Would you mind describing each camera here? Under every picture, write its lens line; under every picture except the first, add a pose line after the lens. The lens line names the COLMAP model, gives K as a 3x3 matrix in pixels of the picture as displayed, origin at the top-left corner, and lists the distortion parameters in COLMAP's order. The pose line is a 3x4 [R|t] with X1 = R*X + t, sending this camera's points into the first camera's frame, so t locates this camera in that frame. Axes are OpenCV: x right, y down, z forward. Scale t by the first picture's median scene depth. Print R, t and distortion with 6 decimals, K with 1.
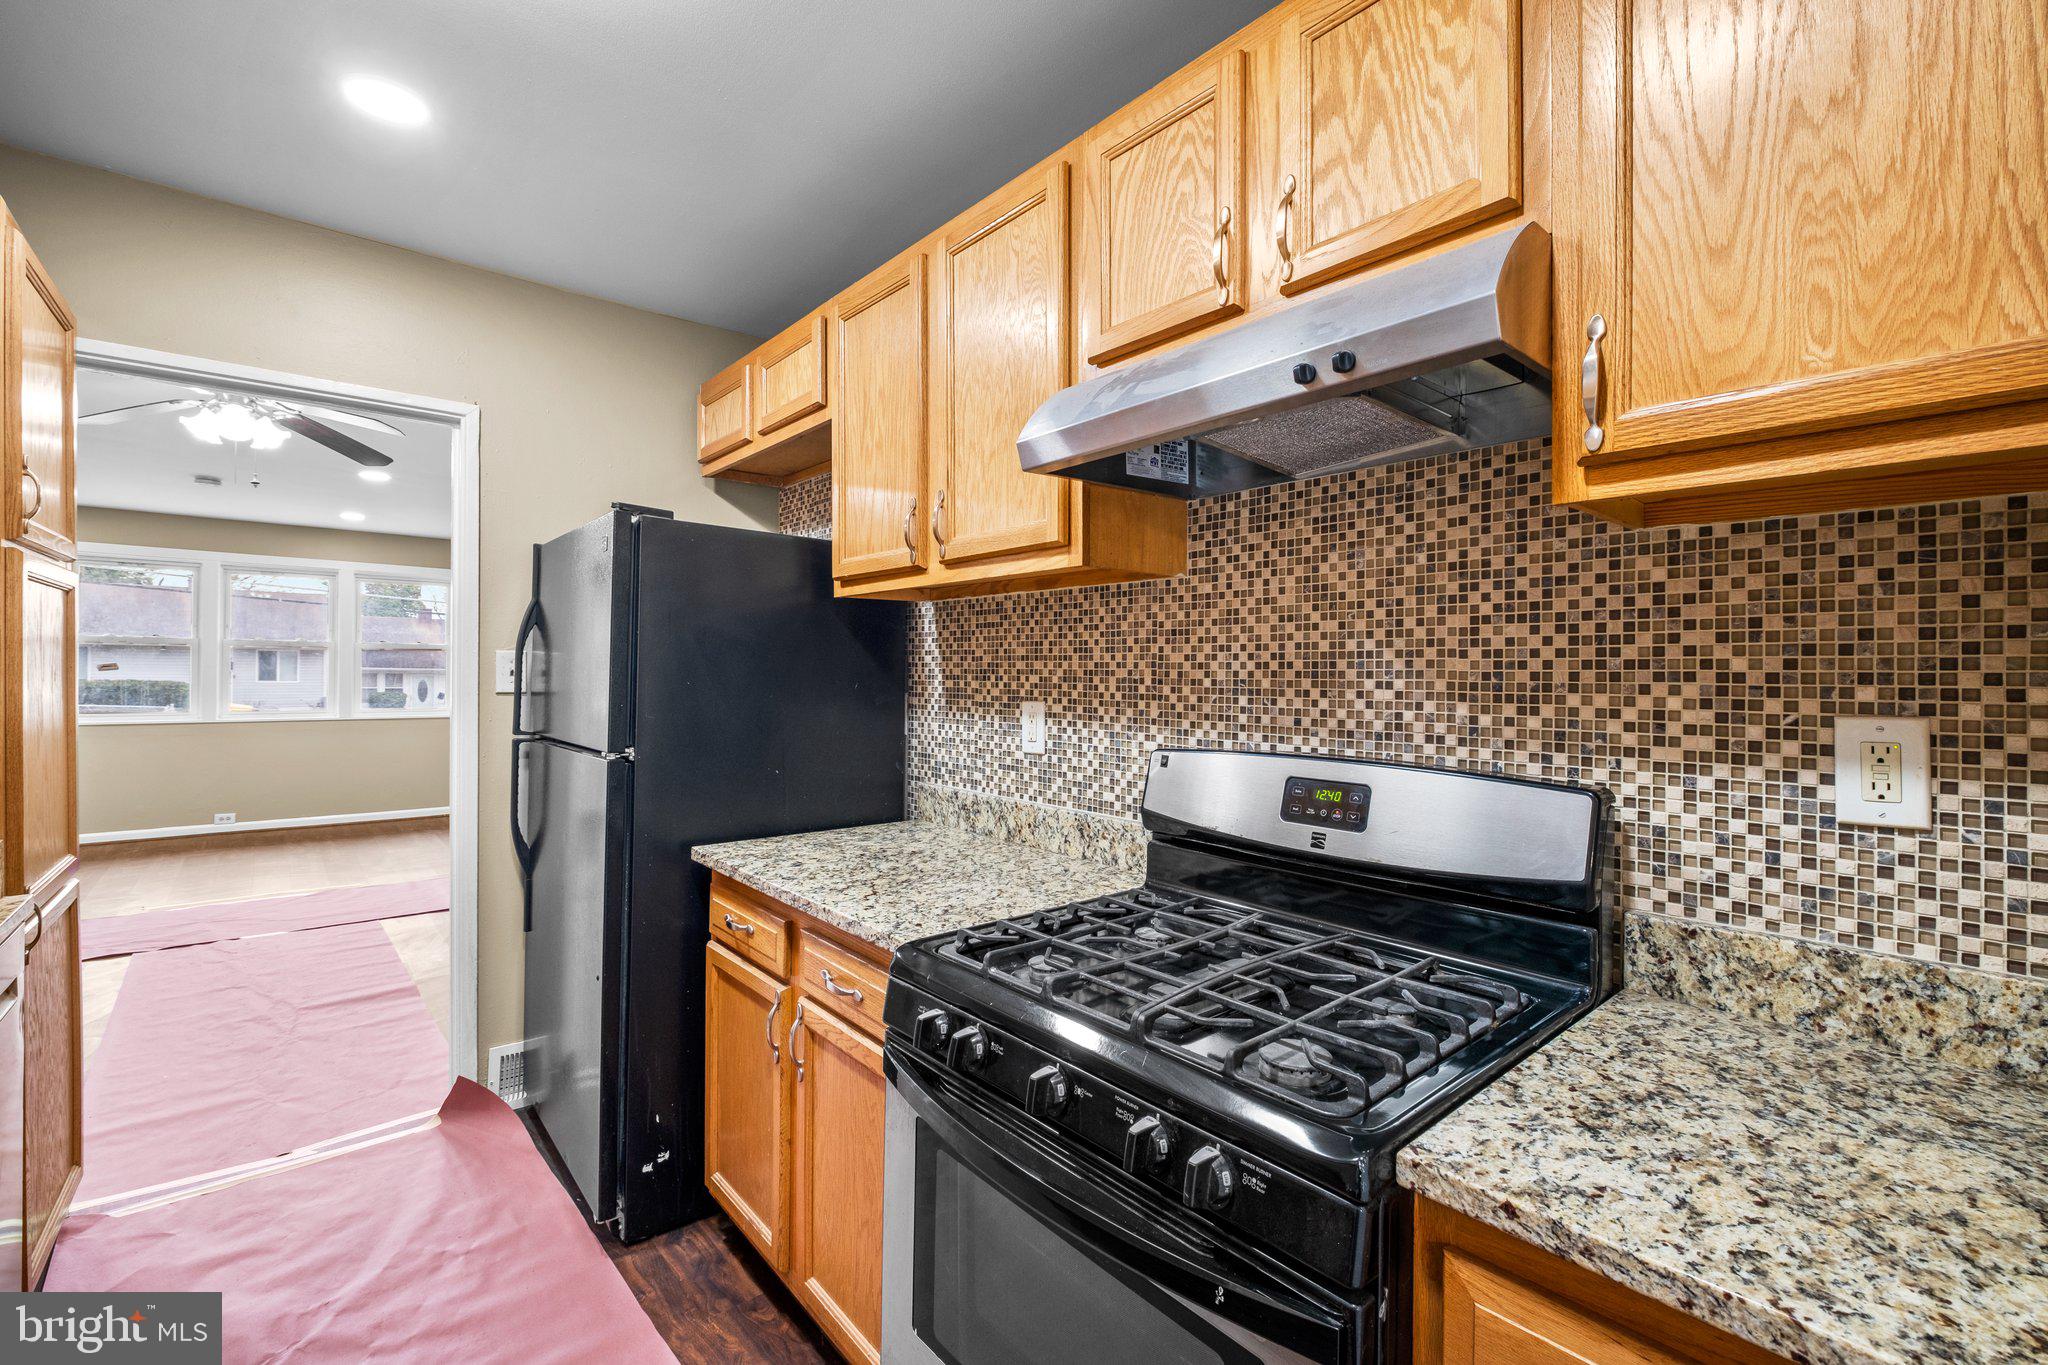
lens RADIAL K [[883.9, 0, 1050.6], [0, 883.9, 671.1], [0, 0, 1]] dist [-0.000851, -0.004119]
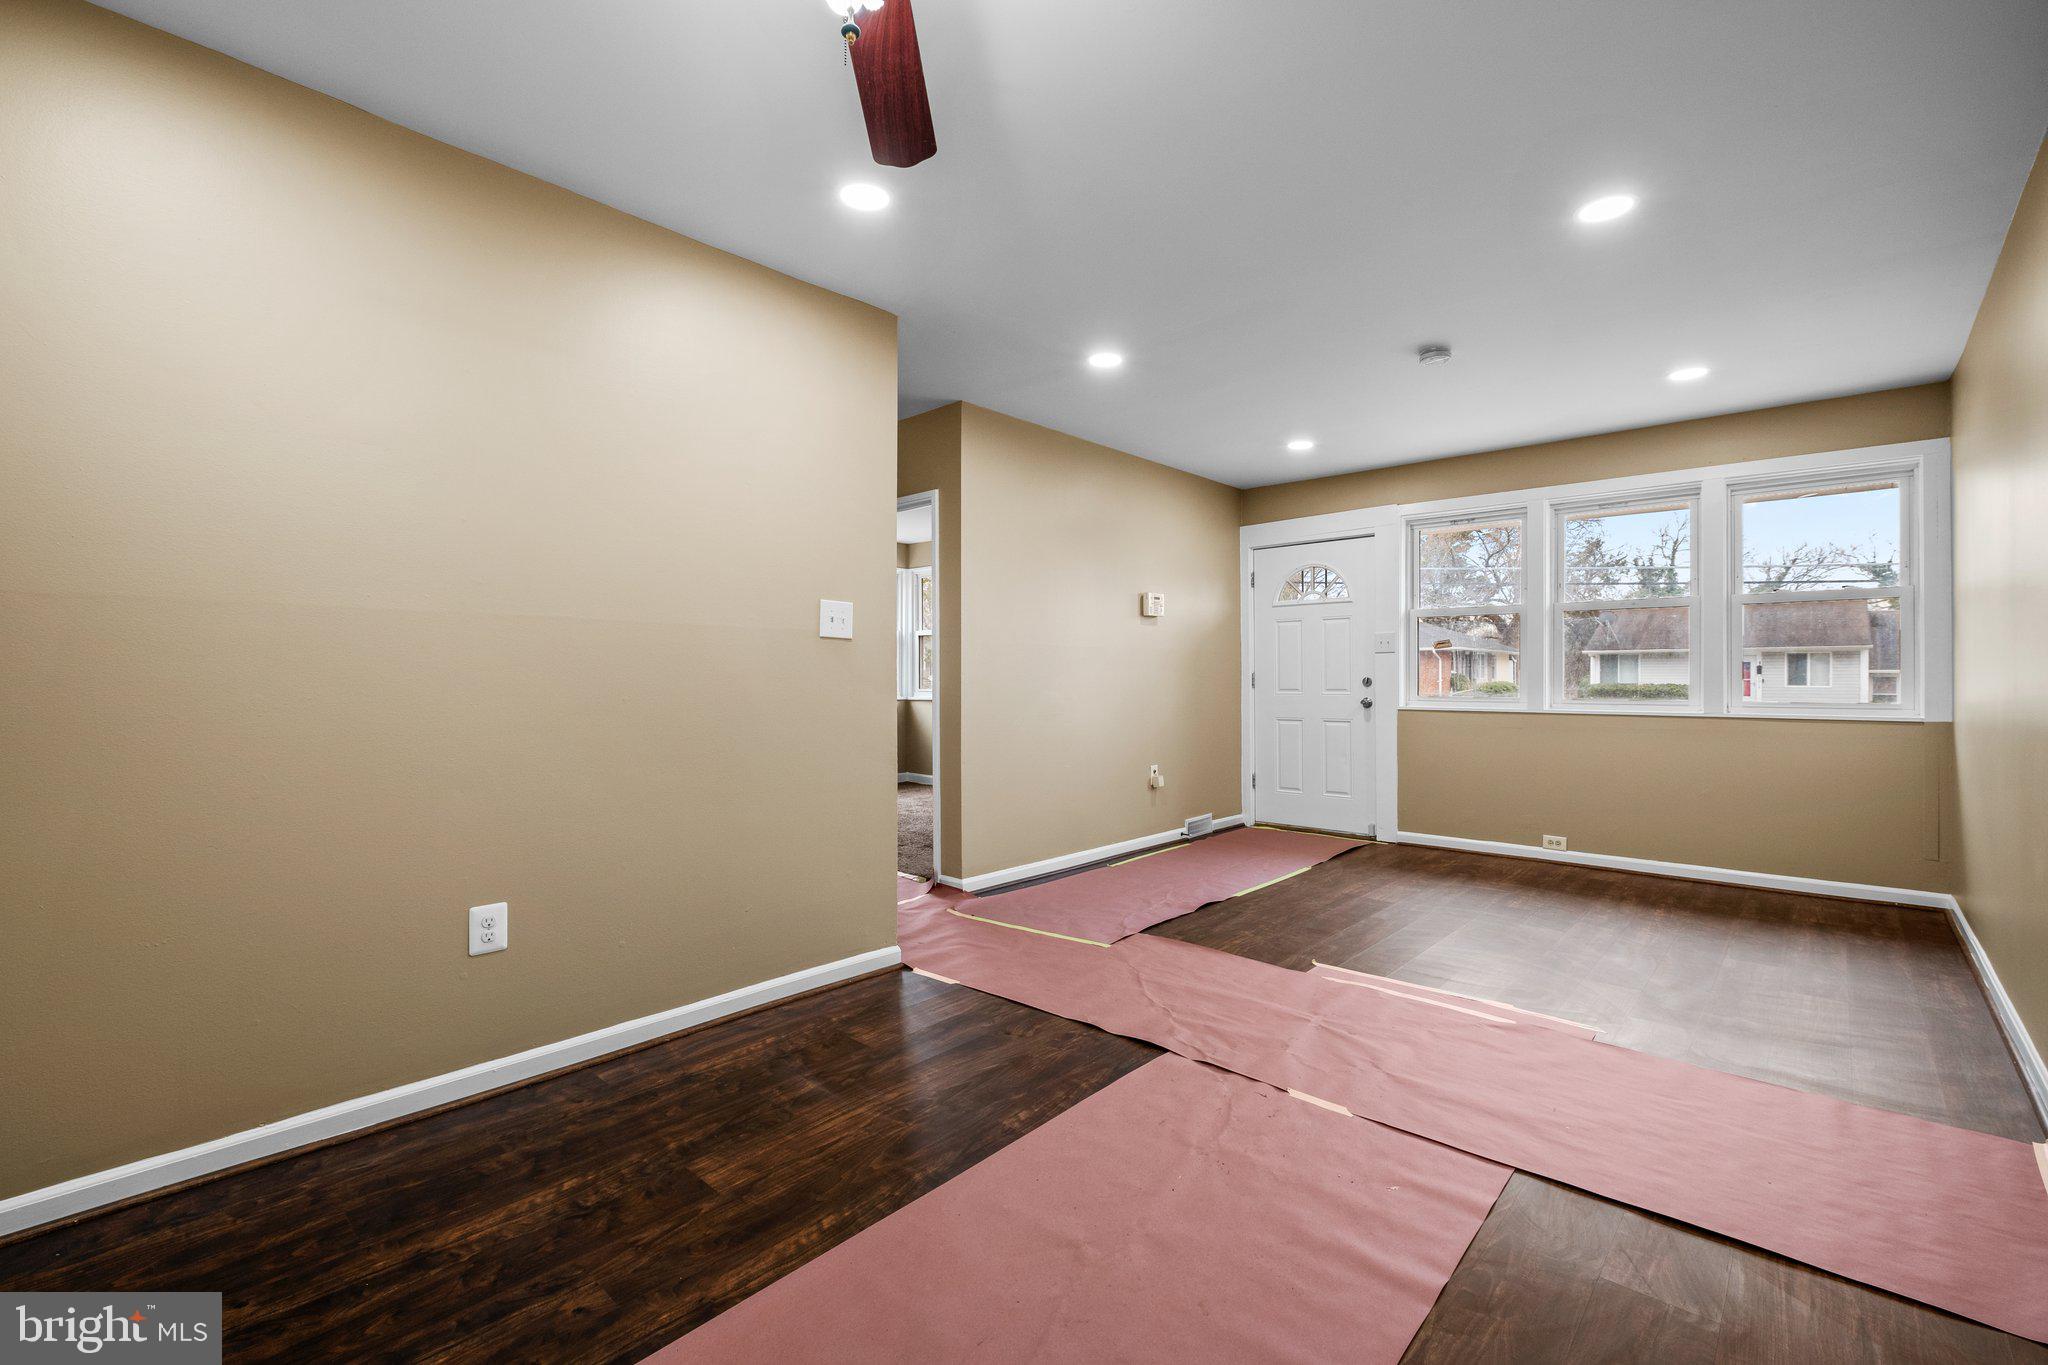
lens RADIAL K [[883.9, 0, 1046.1], [0, 883.9, 672.6], [0, 0, 1]] dist [-0.000851, -0.004119]
pose [[0.111929, -0.012261, -0.993641, -0.869215], [0.002704, 0.999924, -0.012034, 0.112673], [0.993713, -0.001339, 0.111954, 1.751017]]
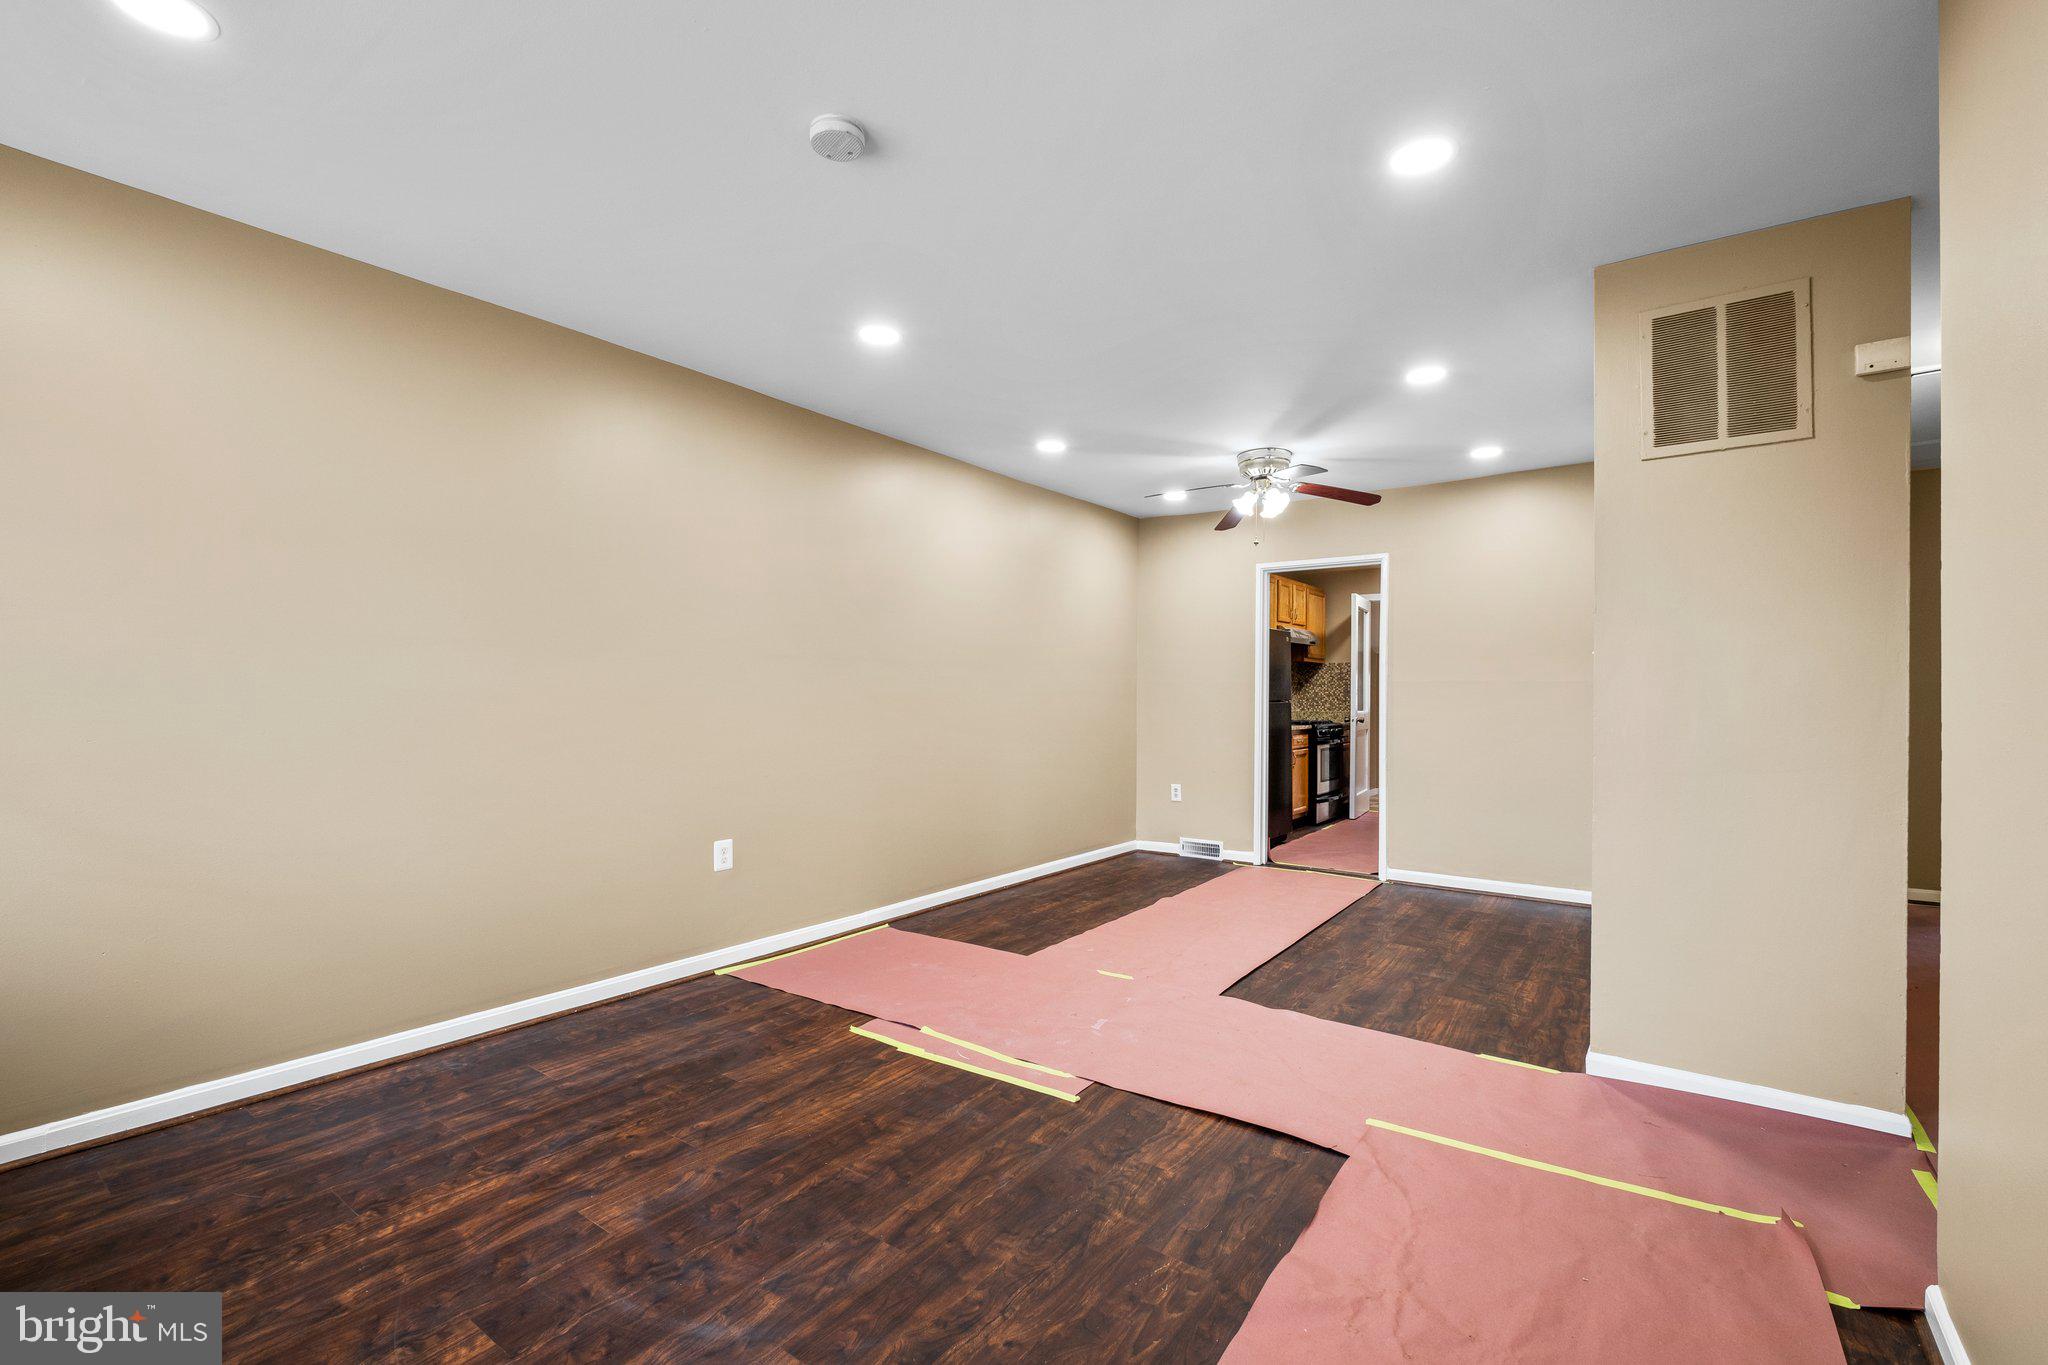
lens RADIAL K [[883.9, 0, 1064.7], [0, 883.9, 689.1], [0, 0, 1]] dist [-0.000851, -0.004119]
pose [[-0.244440, -0.001774, 0.969663, -3.804122], [-0.009231, 0.999957, -0.000497, 0.061346], [-0.969620, -0.009073, -0.244446, 2.813218]]
